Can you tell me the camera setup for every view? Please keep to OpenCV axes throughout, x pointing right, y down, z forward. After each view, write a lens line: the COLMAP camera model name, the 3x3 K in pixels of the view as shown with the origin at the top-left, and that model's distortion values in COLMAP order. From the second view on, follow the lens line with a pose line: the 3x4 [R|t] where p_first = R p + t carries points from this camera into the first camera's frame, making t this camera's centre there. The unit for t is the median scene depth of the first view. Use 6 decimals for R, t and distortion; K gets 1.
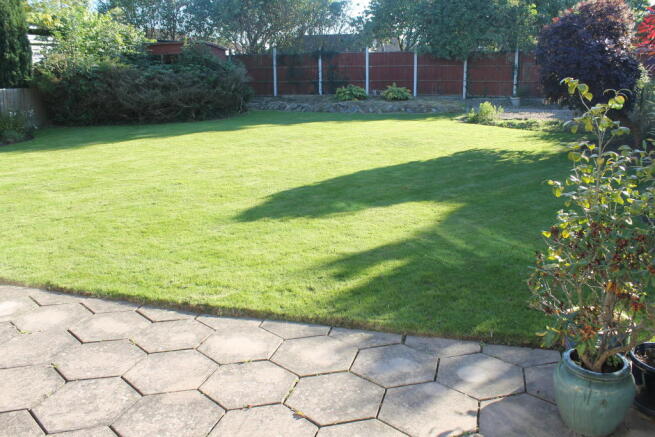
lens RADIAL K [[559.1, 0, 334.5], [0, 559.1, 222.0], [0, 0, 1]] dist [-0.155440, 0.129607]
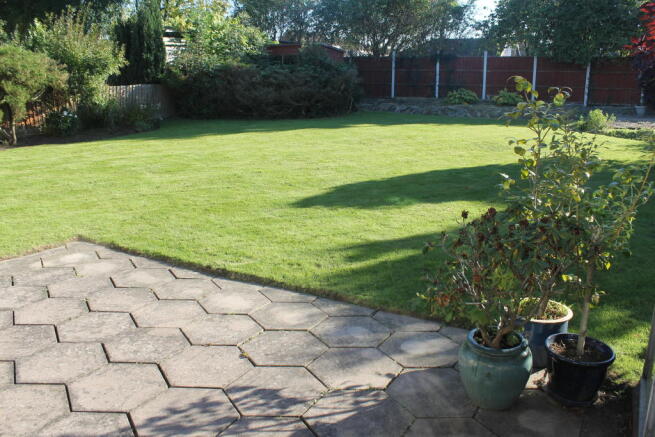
lens RADIAL K [[559.1, 0, 328.3], [0, 559.1, 220.8], [0, 0, 1]] dist [-0.155440, 0.129607]
pose [[0.967302, 0.072188, -0.243135, 0.157842], [-0.073932, 0.997261, 0.001955, 0.017839], [0.242611, 0.016084, 0.969990, -0.051493]]
